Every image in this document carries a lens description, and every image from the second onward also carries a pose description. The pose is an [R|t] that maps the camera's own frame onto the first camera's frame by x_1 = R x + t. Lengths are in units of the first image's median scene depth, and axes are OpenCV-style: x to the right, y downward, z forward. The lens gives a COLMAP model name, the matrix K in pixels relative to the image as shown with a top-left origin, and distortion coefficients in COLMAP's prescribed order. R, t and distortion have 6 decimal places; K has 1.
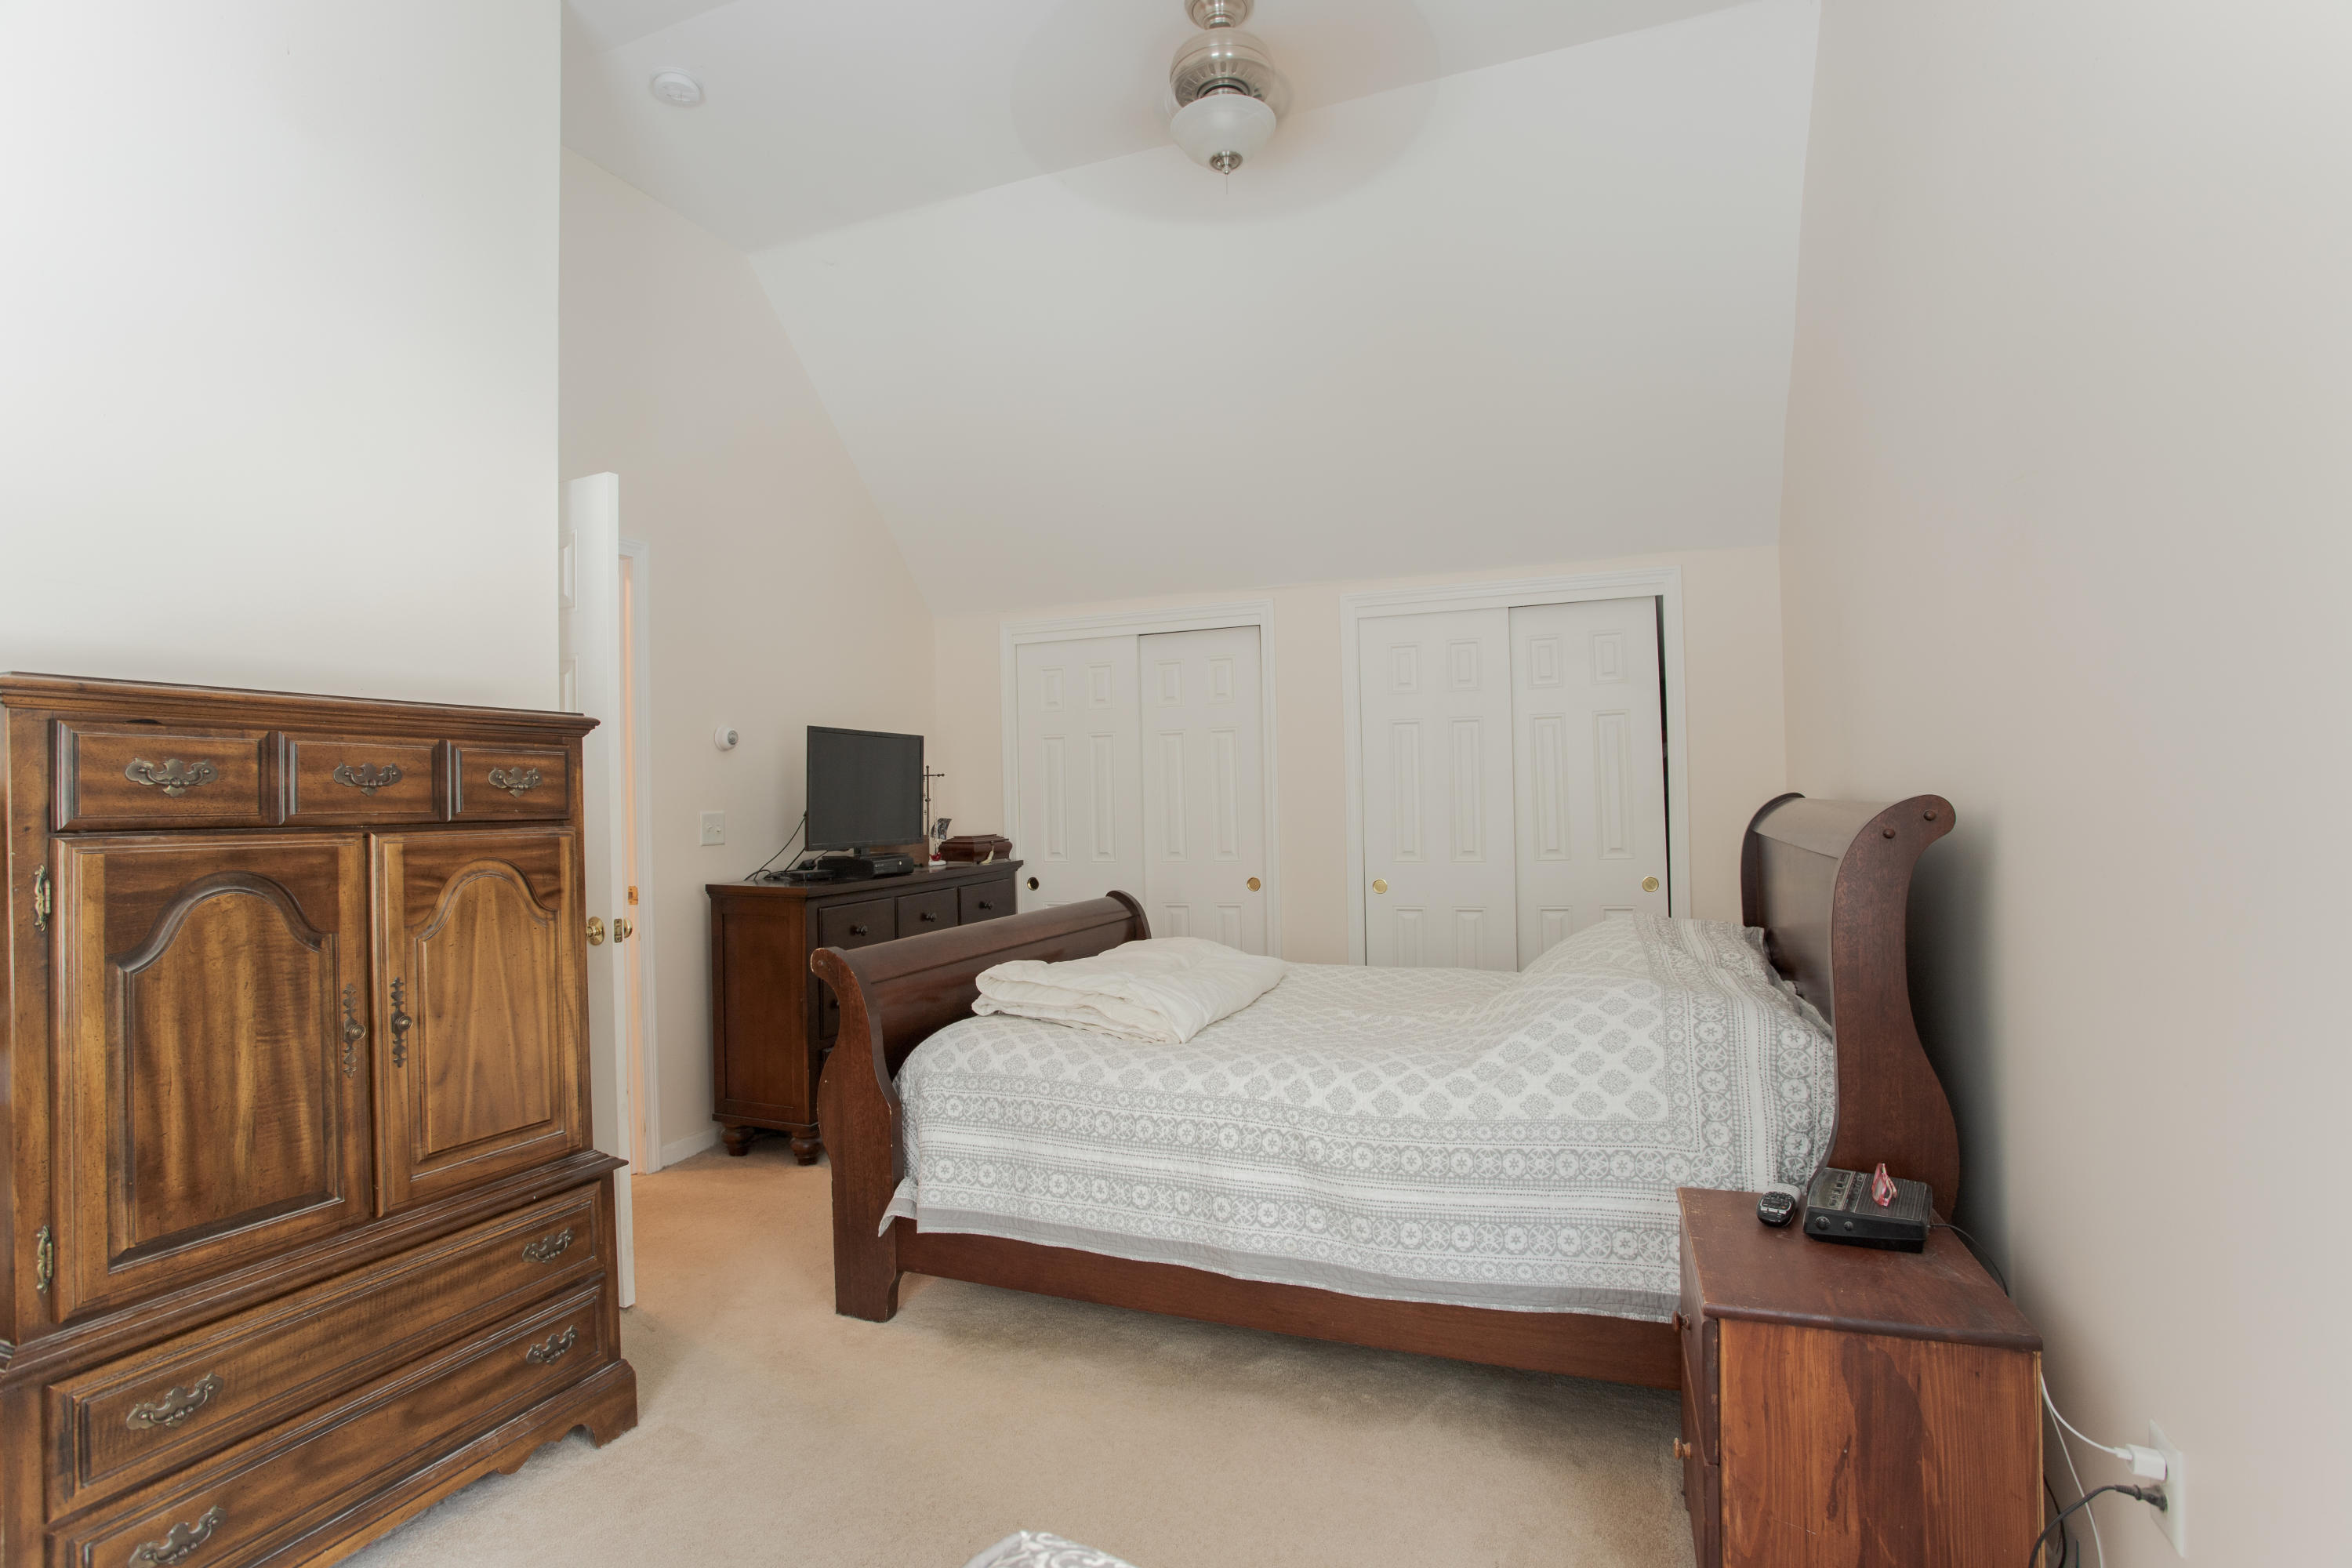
lens RADIAL K [[1150.6, 0, 1176.0], [0, 1150.6, 784.0], [0, 0, 1]] dist [-0.074119, 0.029964]
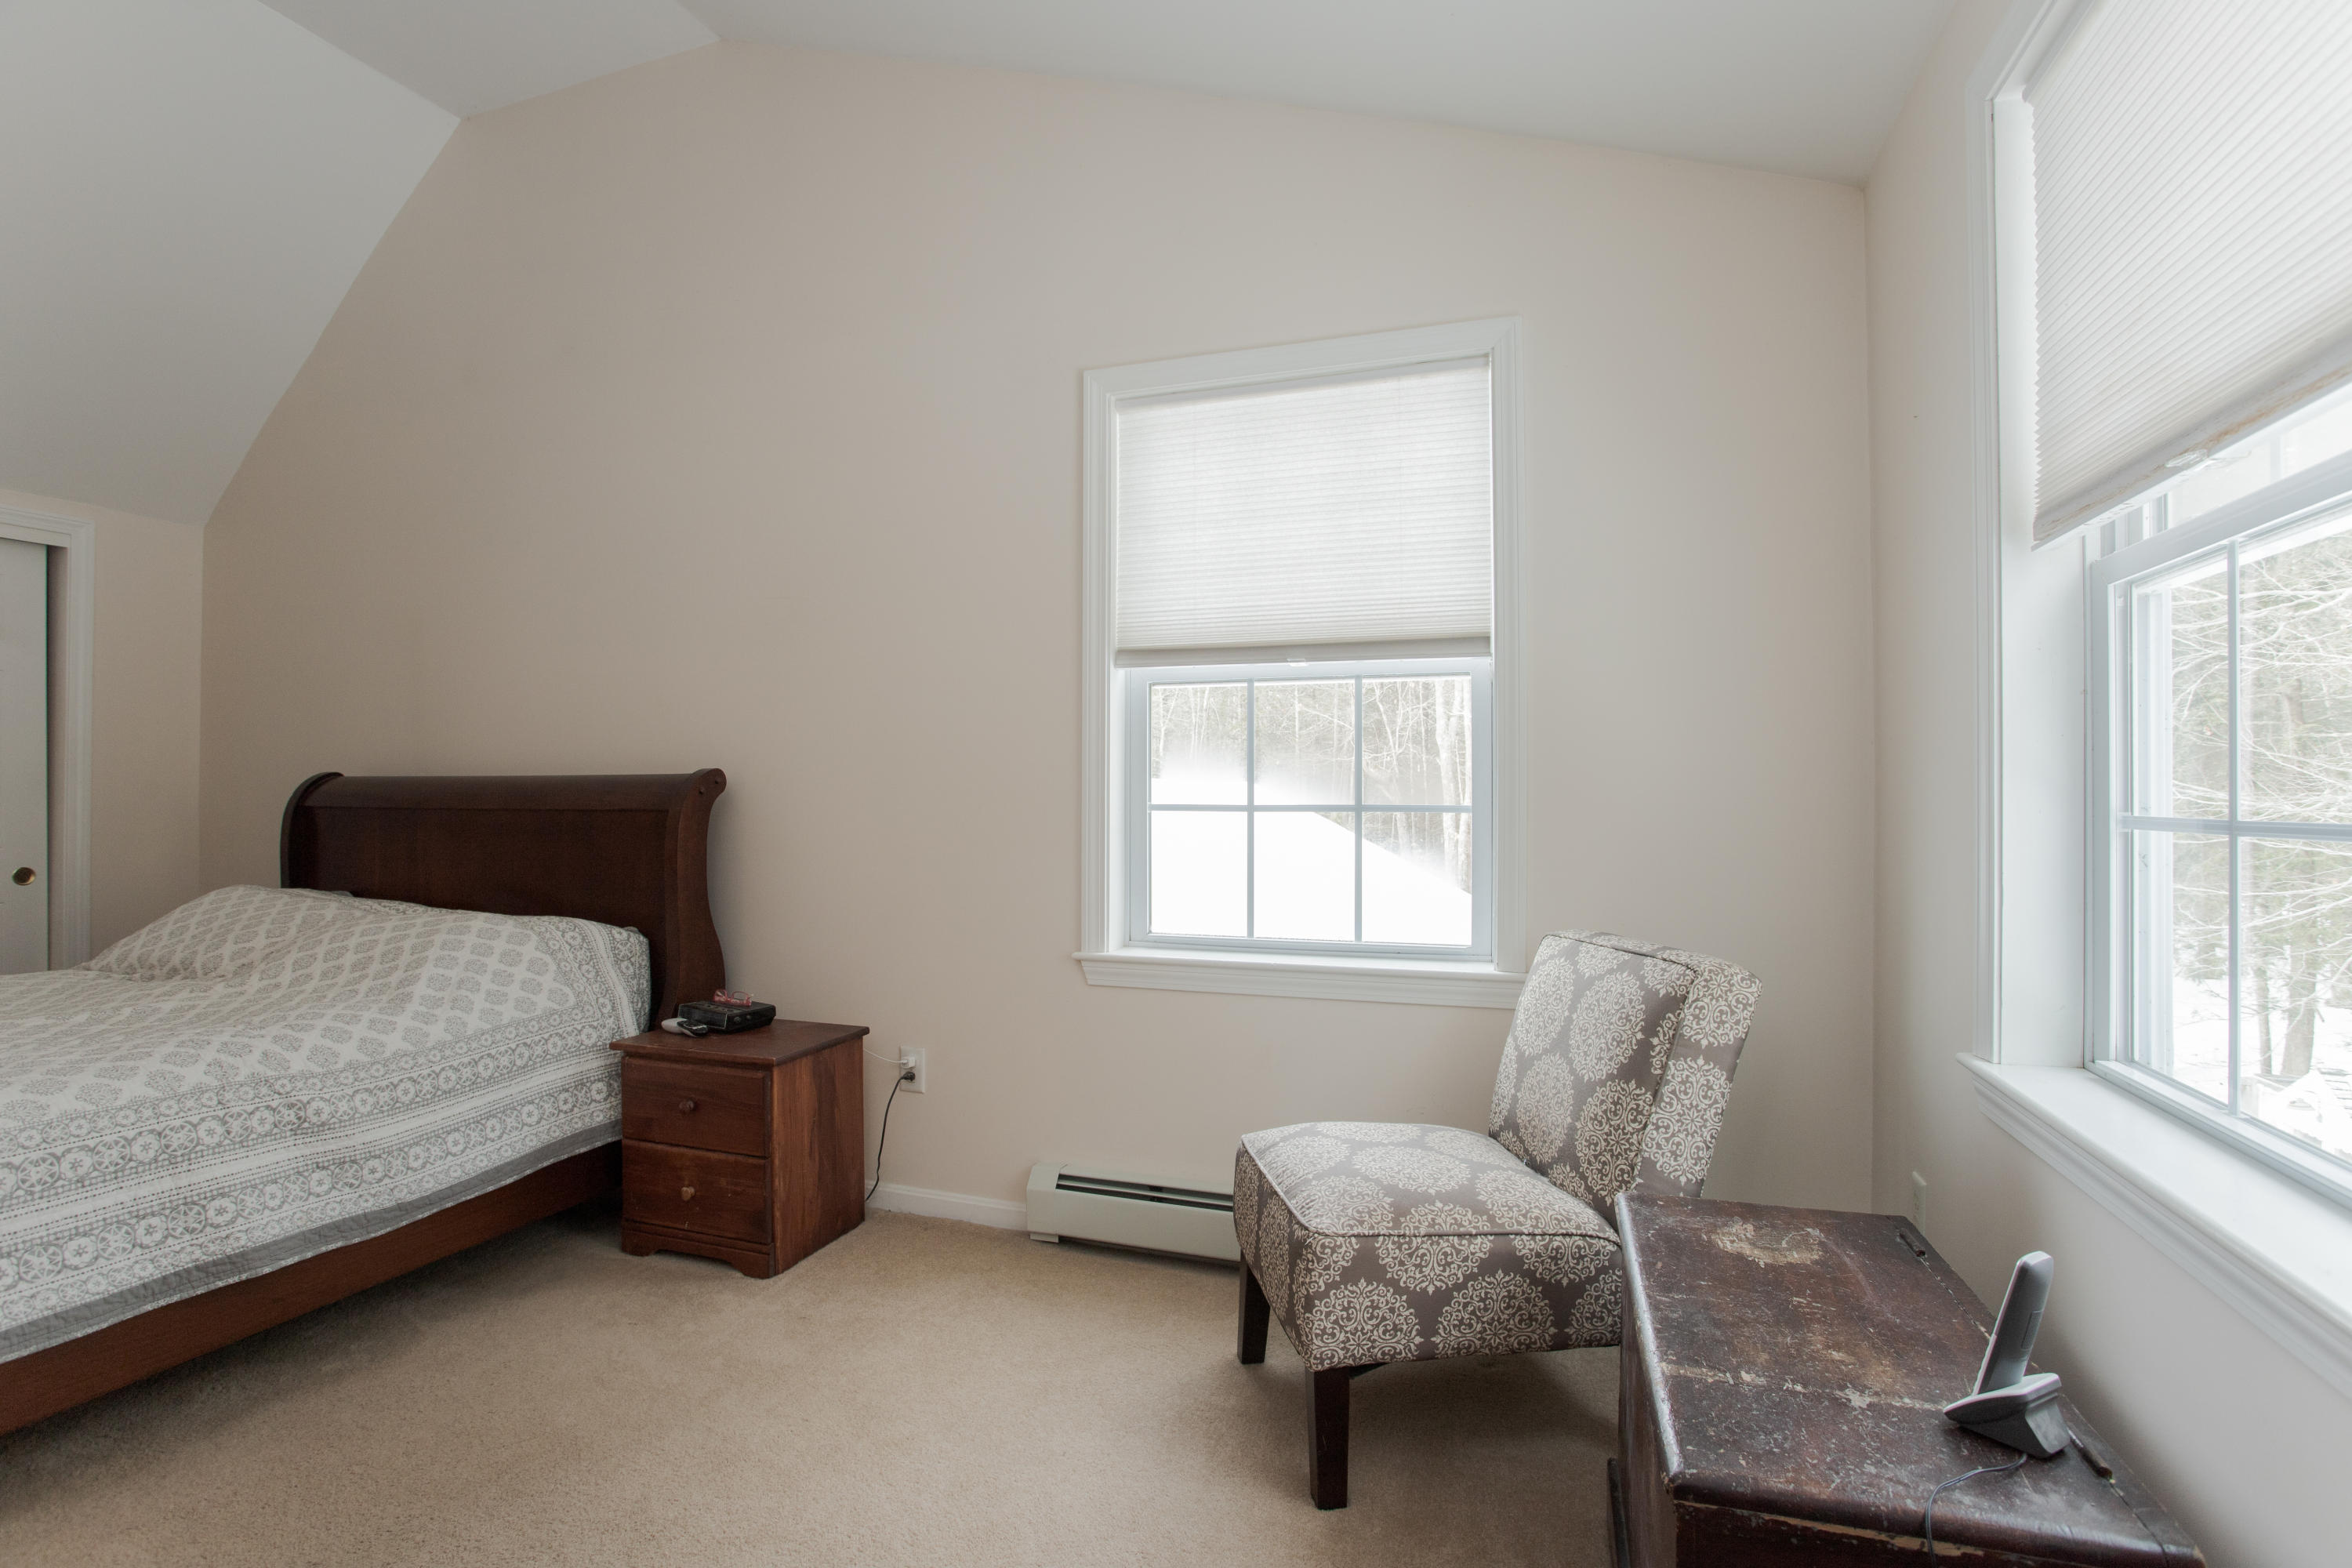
lens RADIAL K [[1150.6, 0, 1176.0], [0, 1150.6, 784.0], [0, 0, 1]] dist [-0.074119, 0.029964]
pose [[-0.043732, 0.033116, 0.998494, -0.891903], [-0.012327, 0.999356, -0.033685, 0.068855], [-0.998967, -0.013781, -0.043295, 0.329034]]
